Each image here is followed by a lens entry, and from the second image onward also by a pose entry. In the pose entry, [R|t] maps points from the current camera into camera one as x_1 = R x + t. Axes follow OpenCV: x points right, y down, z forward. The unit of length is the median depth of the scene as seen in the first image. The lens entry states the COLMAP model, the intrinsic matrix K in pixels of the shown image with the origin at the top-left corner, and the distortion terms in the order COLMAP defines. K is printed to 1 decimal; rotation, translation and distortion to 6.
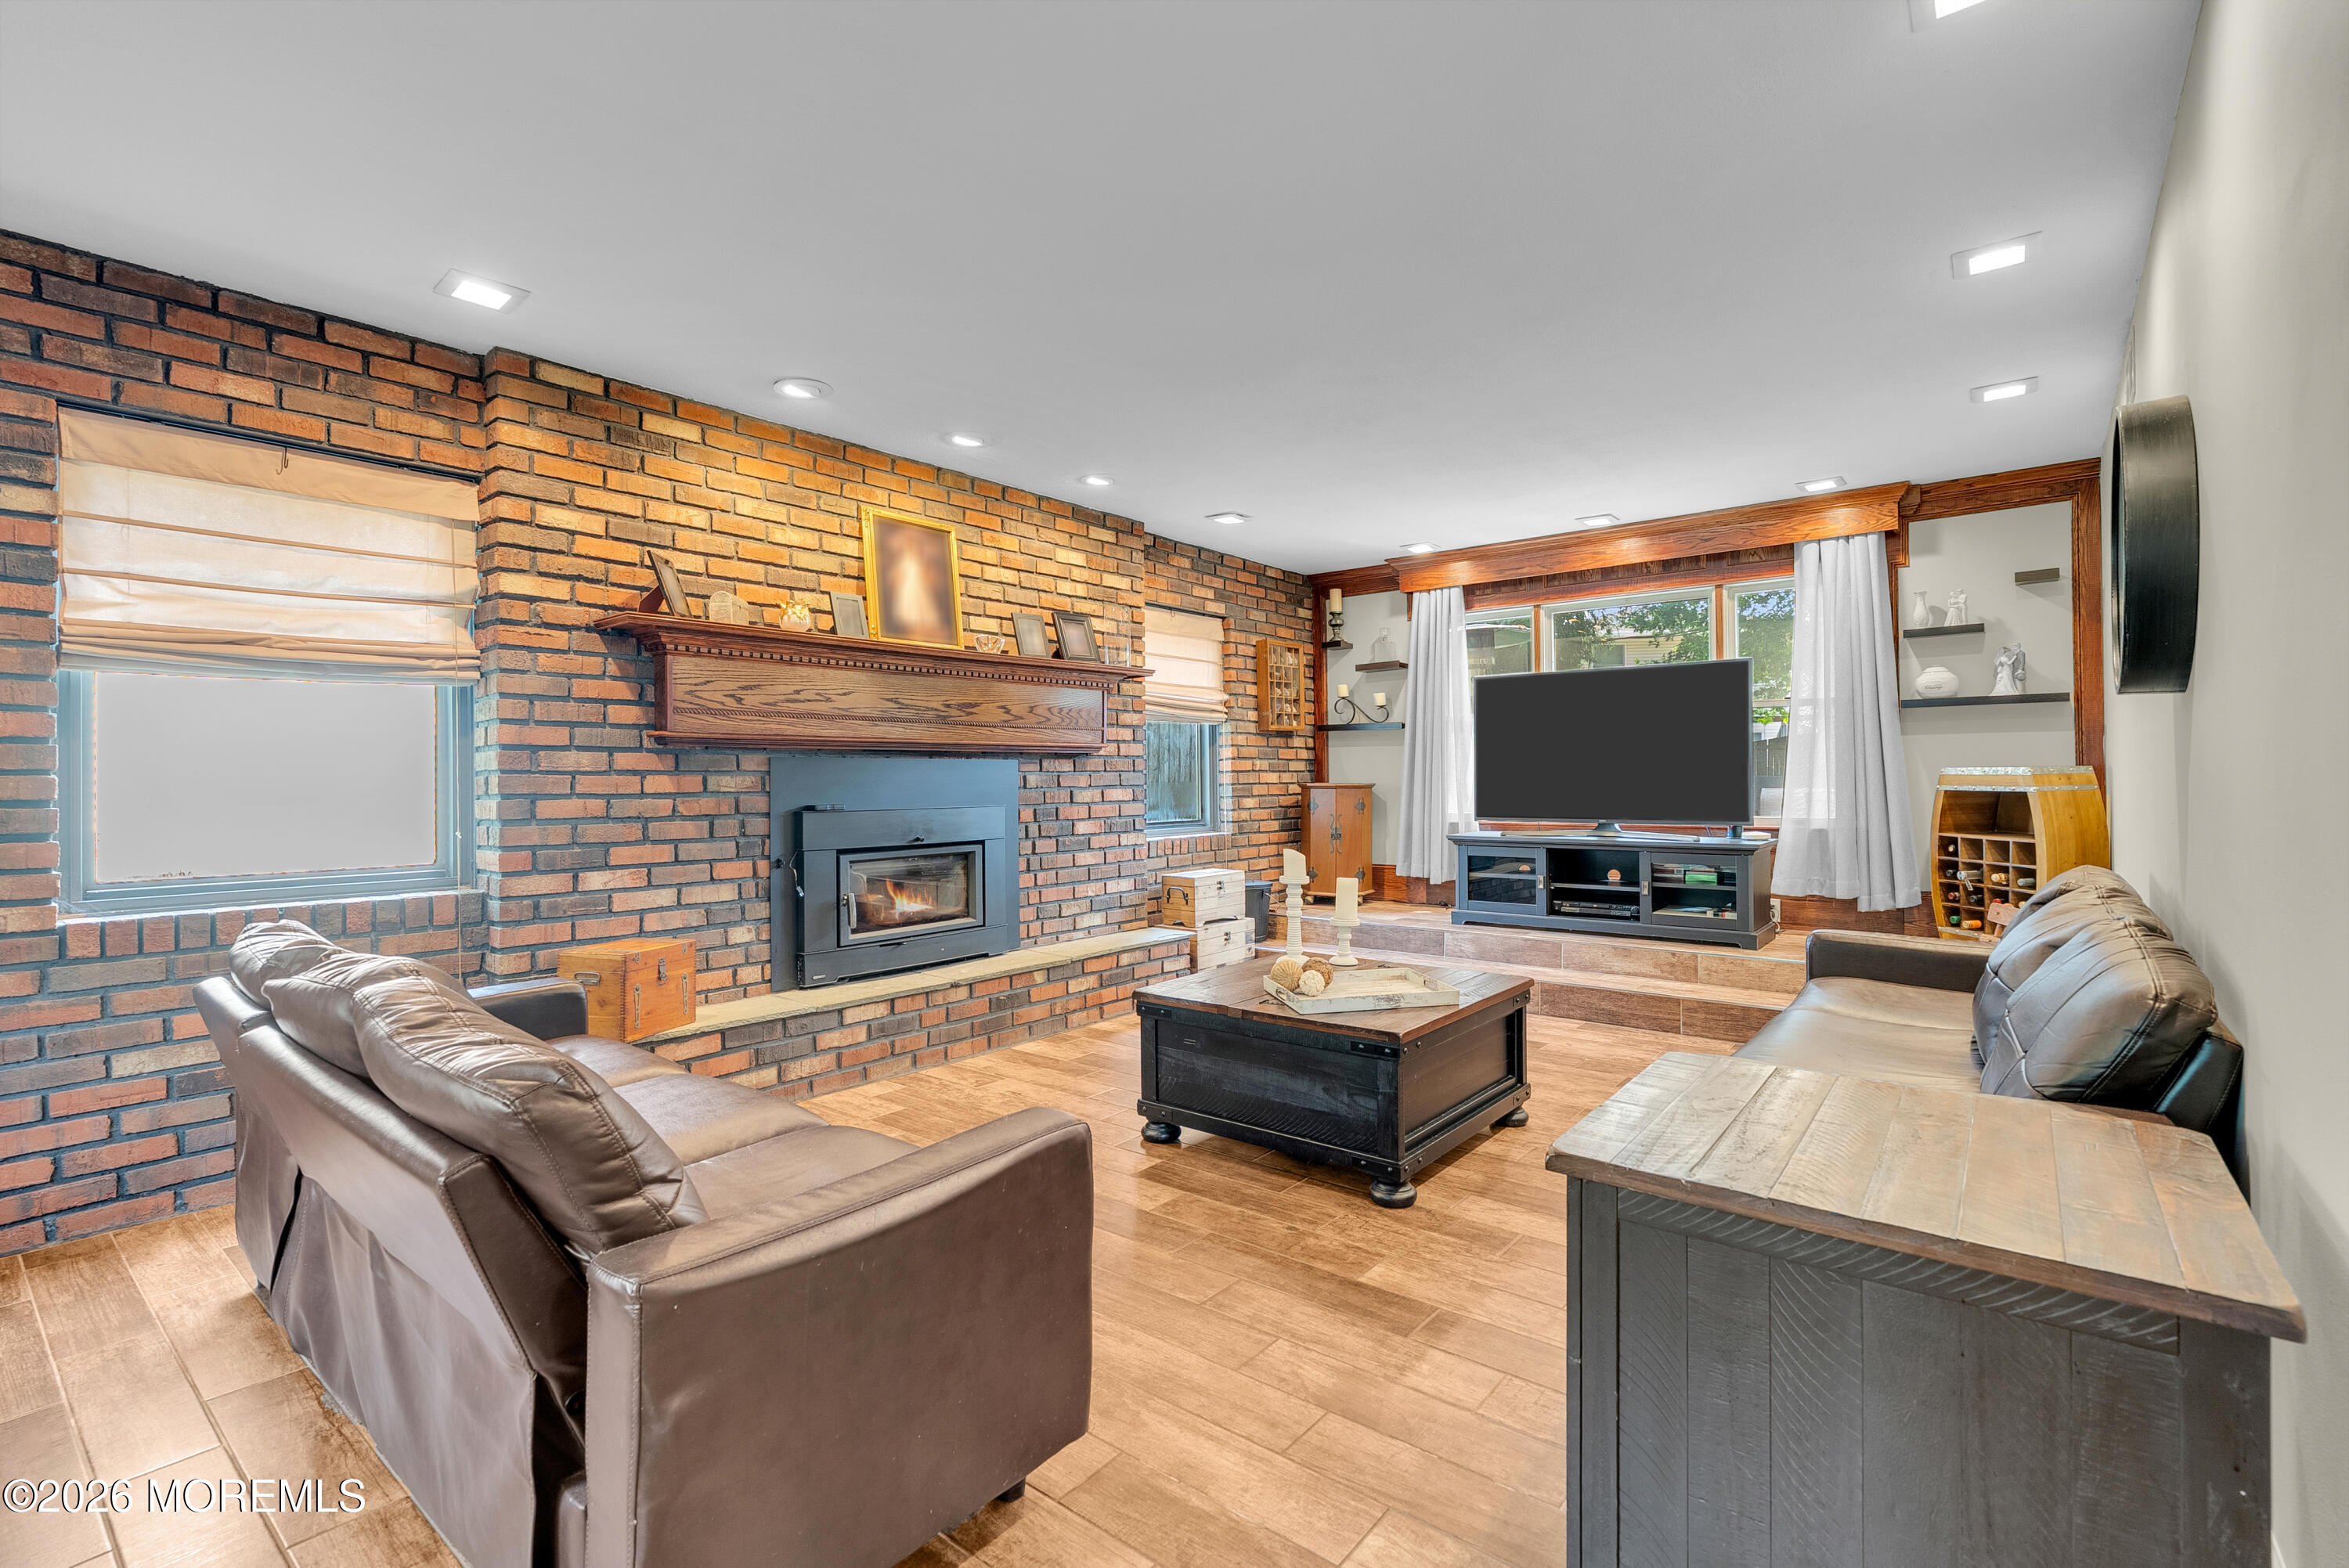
lens RADIAL K [[1062.7, 0, 1177.2], [0, 1062.7, 771.5], [0, 0, 1]] dist [-0.002730, 0.000444]
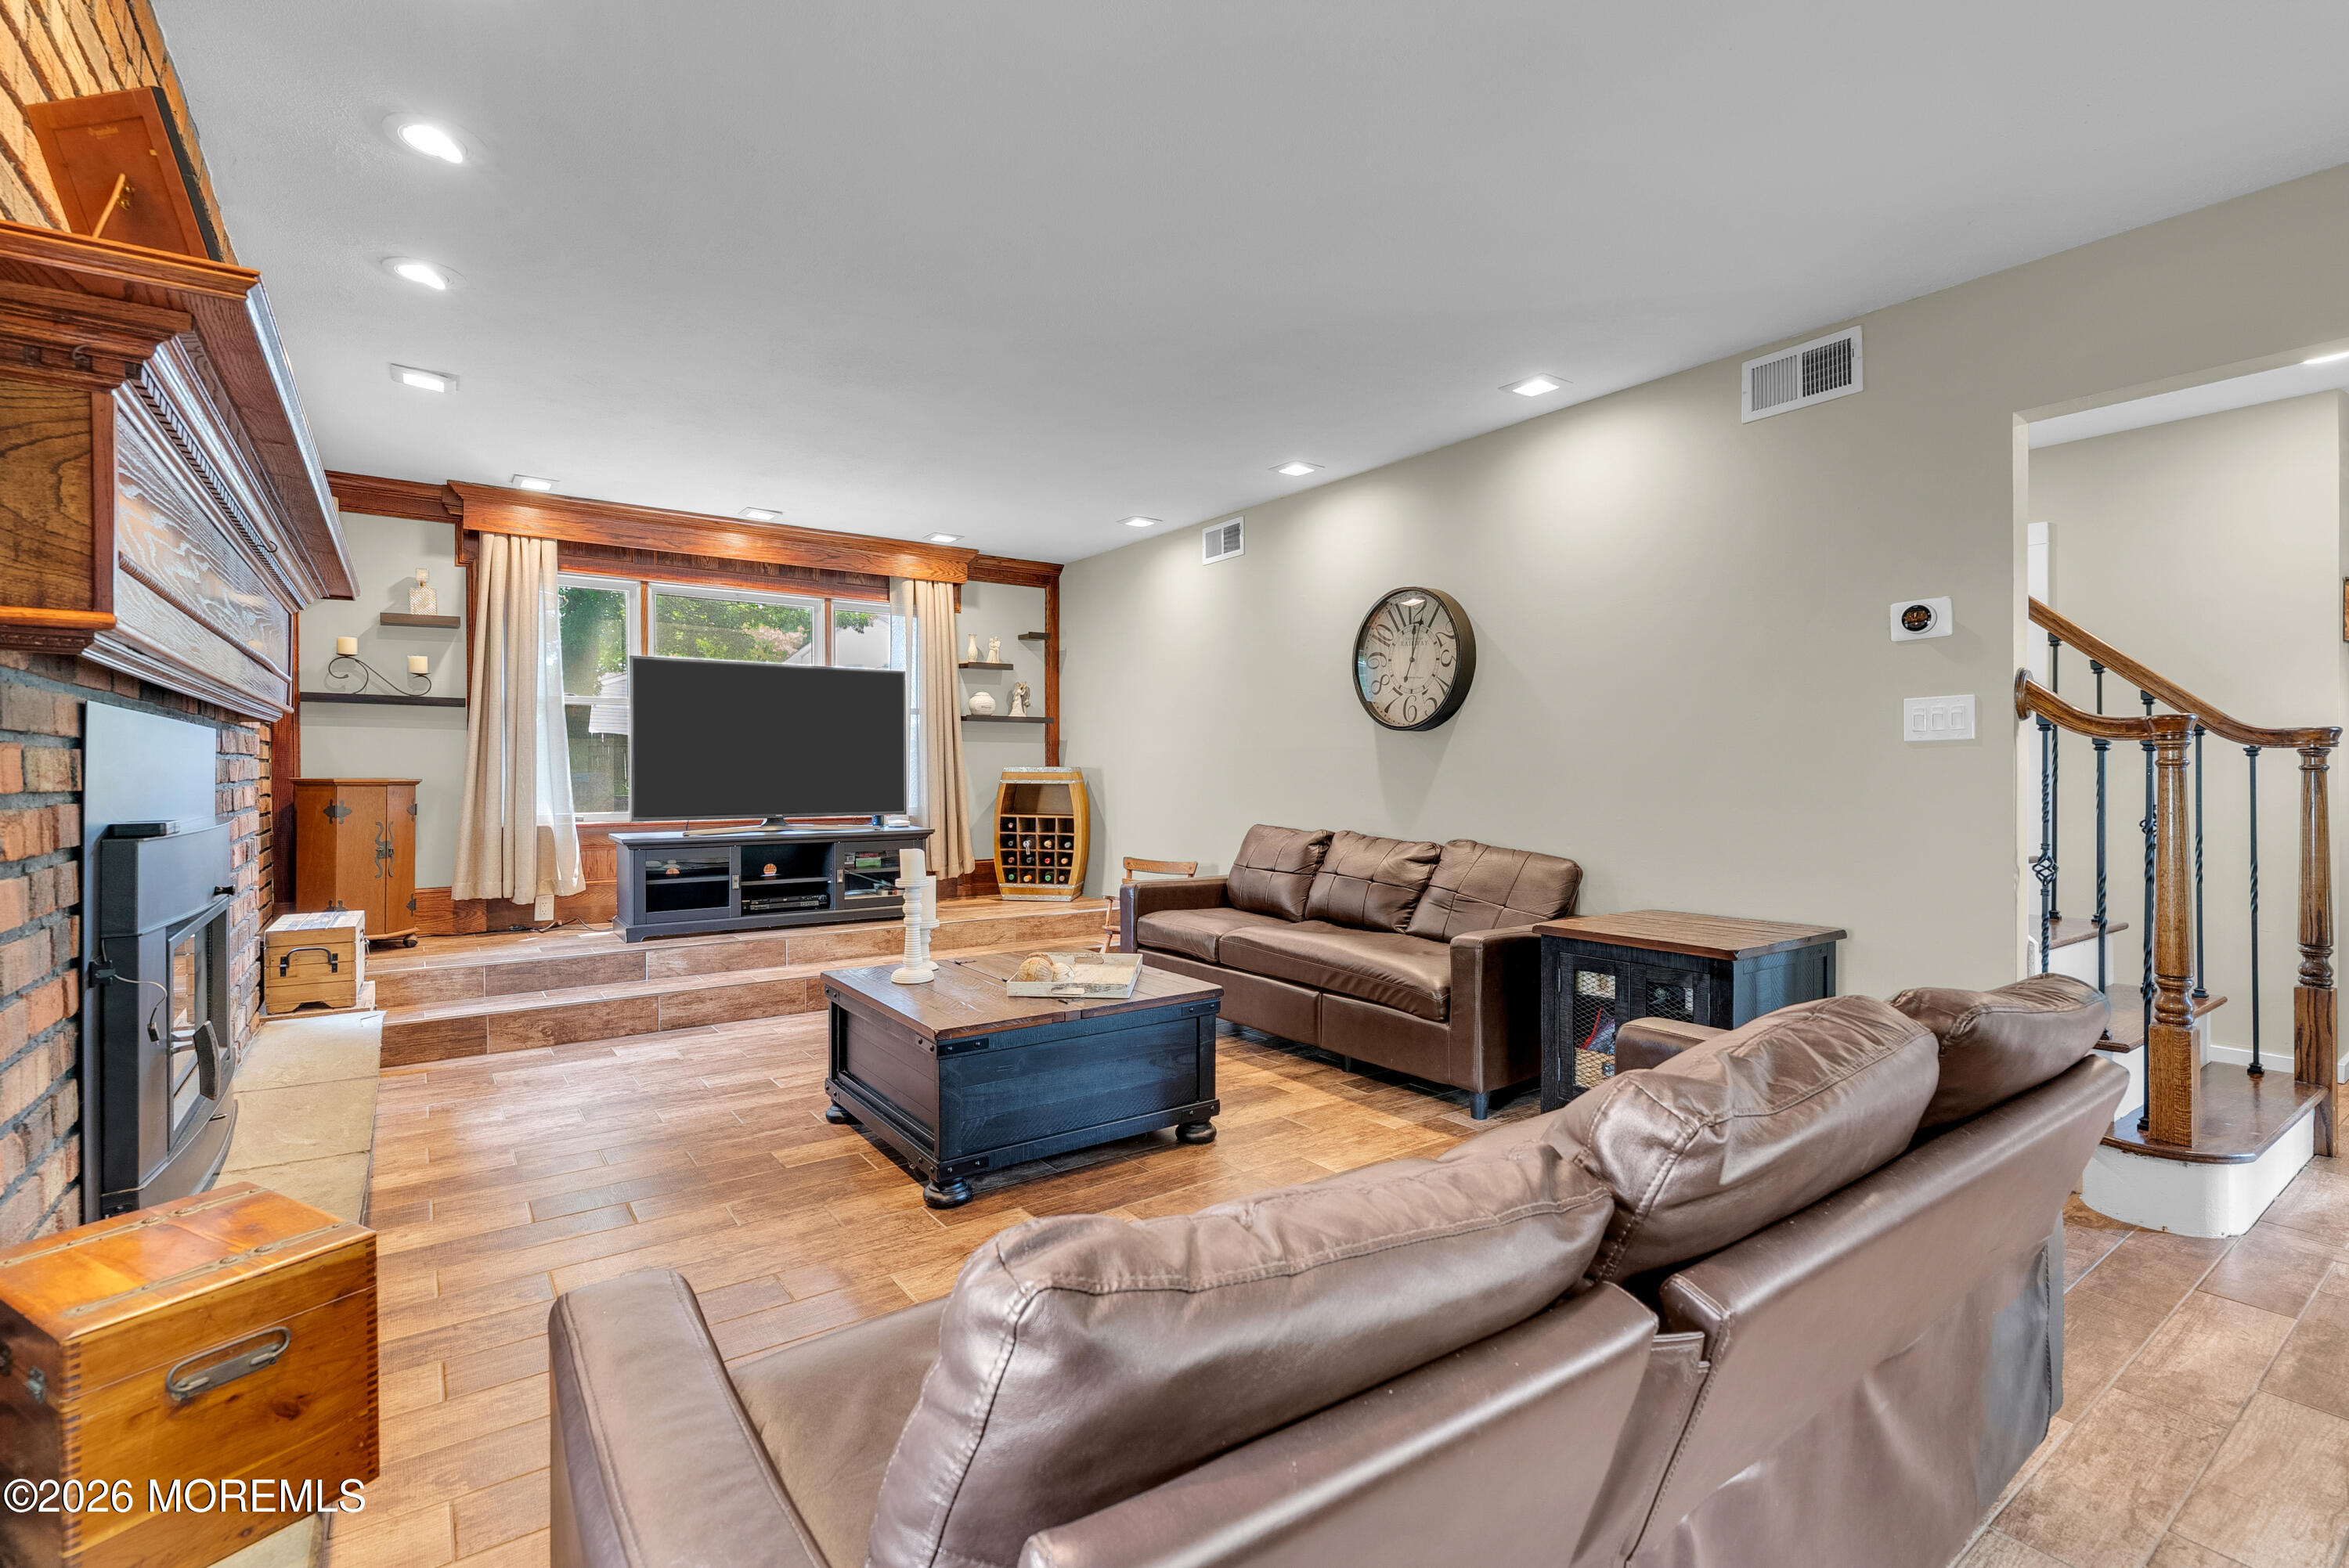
lens RADIAL K [[1062.7, 0, 1177.2], [0, 1062.7, 771.5], [0, 0, 1]] dist [-0.002730, 0.000444]
pose [[0.263987, 0.009134, 0.964483, -0.653902], [-0.008685, 0.999937, -0.007093, 0.011817], [-0.964487, -0.006504, 0.264049, 0.516889]]
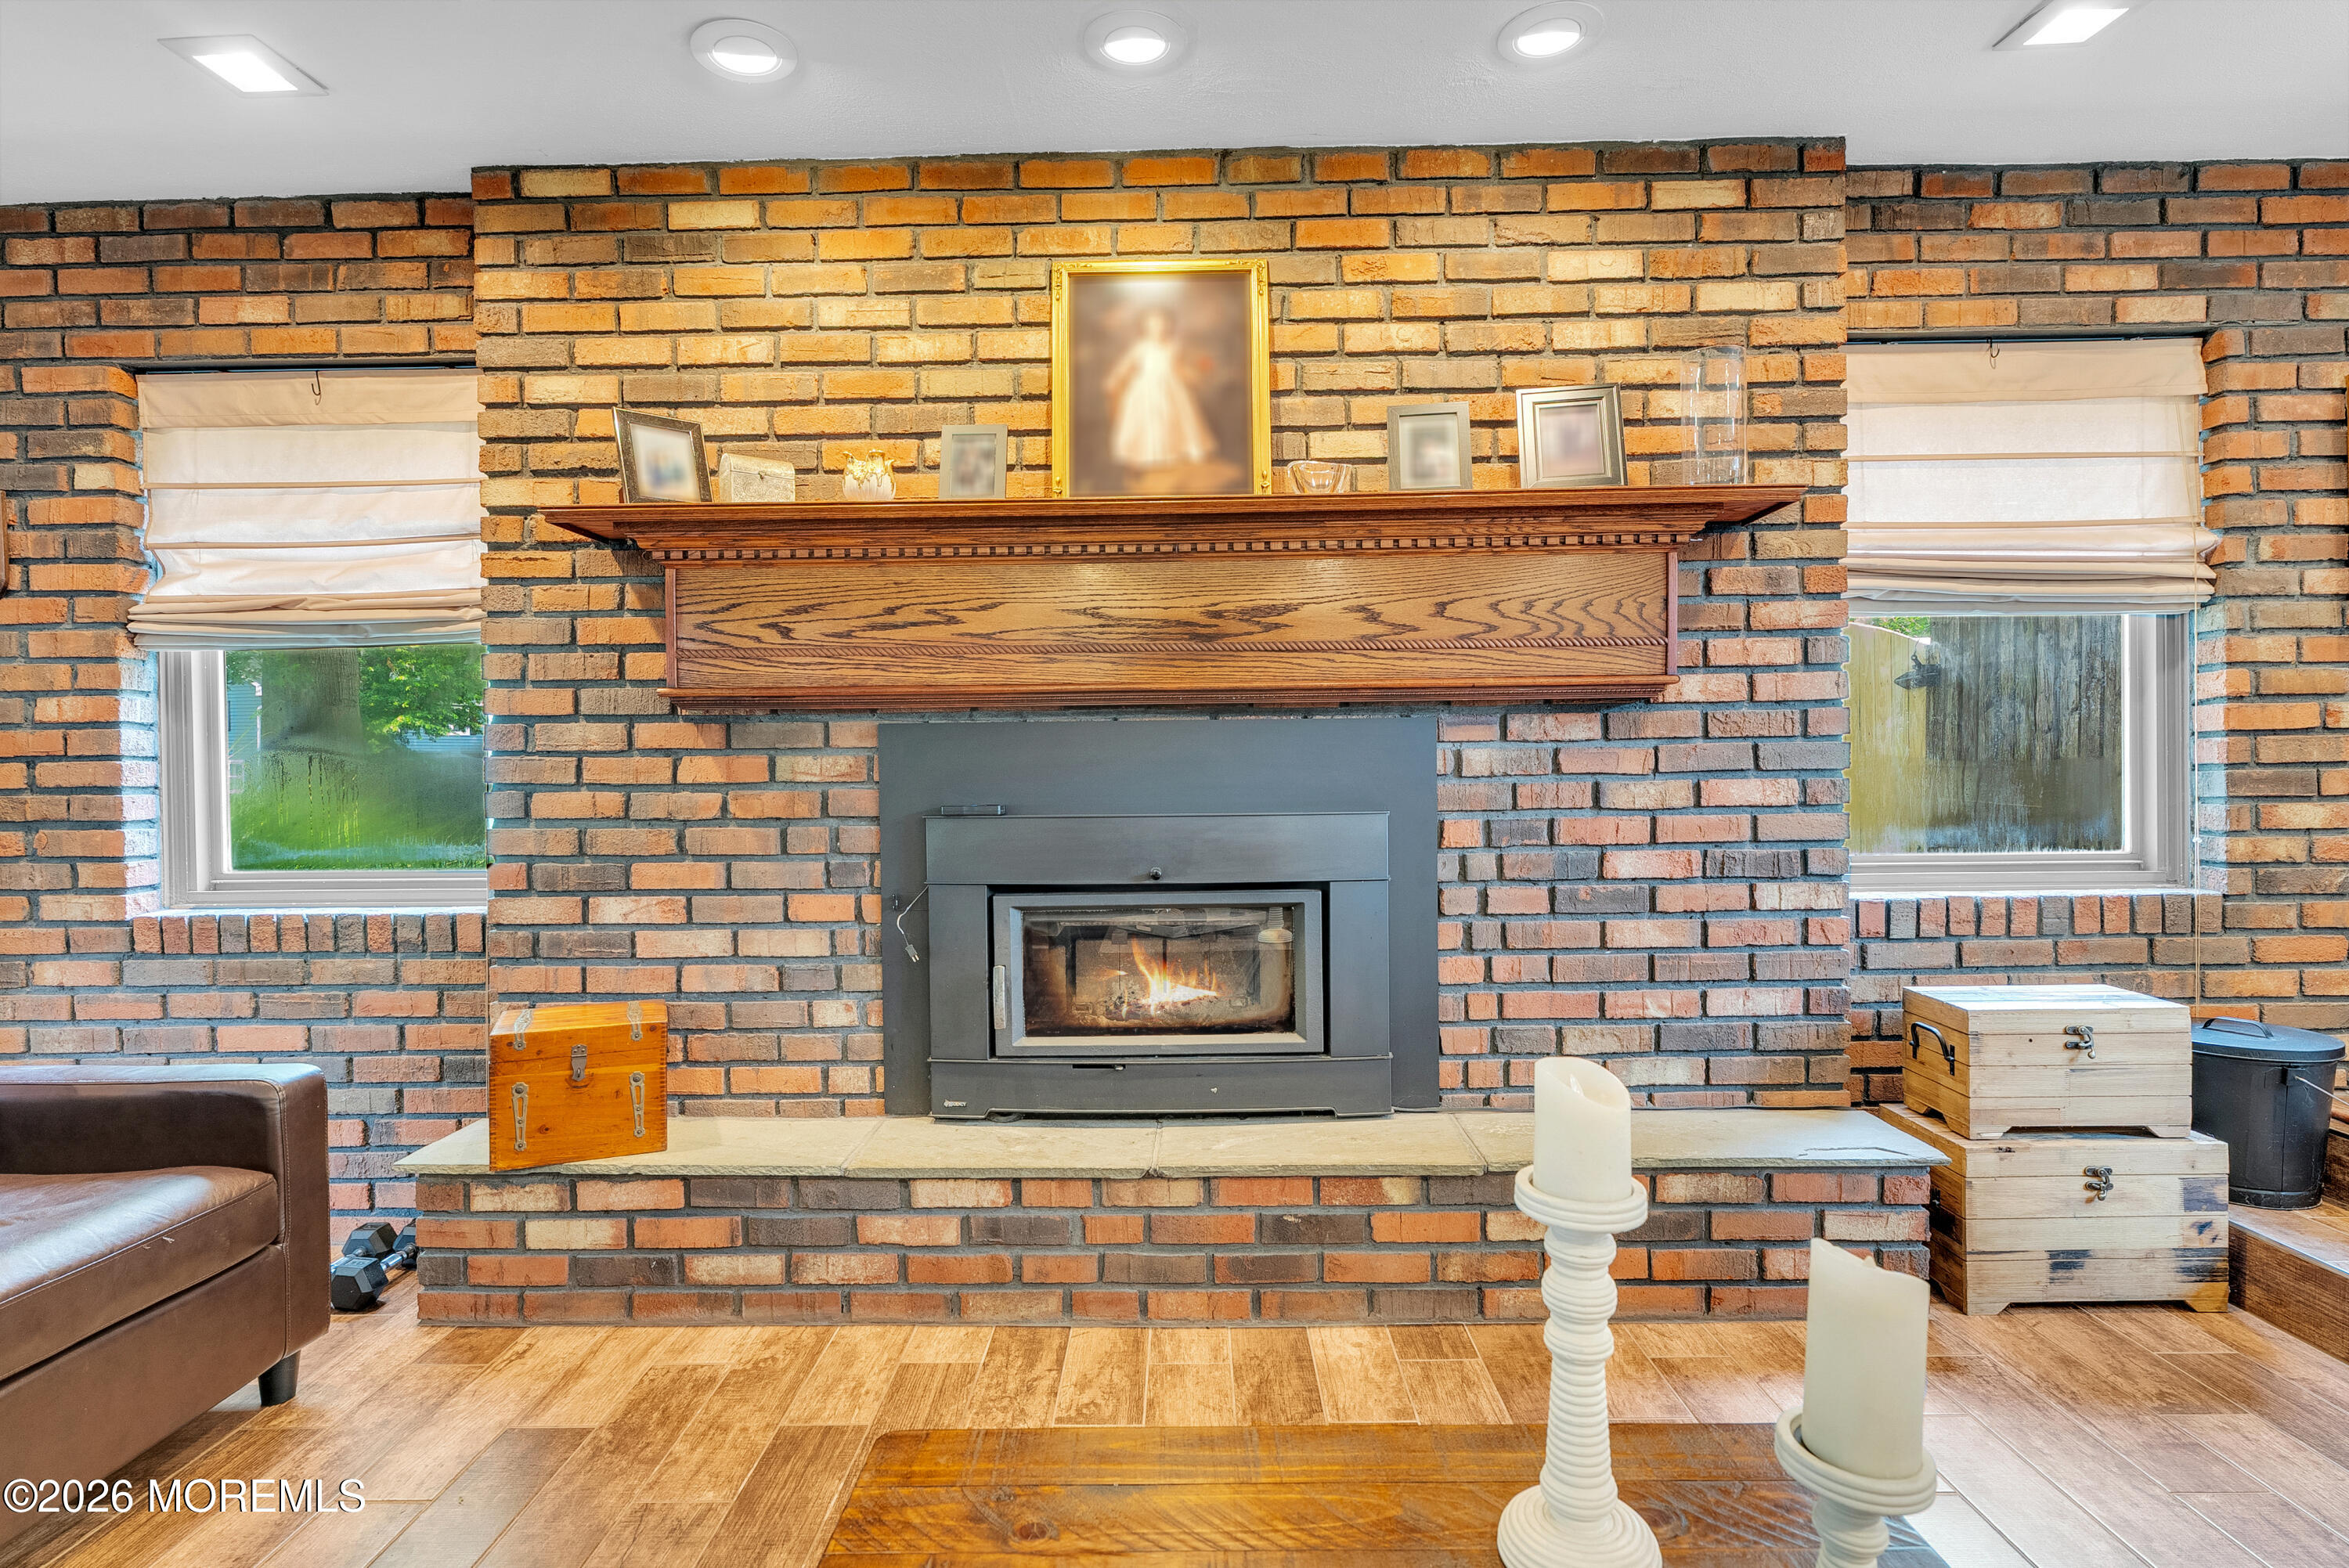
lens RADIAL K [[1173.7, 0, 1173.8], [0, 1173.7, 773.7], [0, 0, 1]] dist [-0.003215, 0.000545]
pose [[0.619395, 0.012036, -0.784988, 0.241770], [0.011597, 0.999633, 0.024477, 0.000073], [0.784994, -0.024264, 0.619028, 0.724049]]
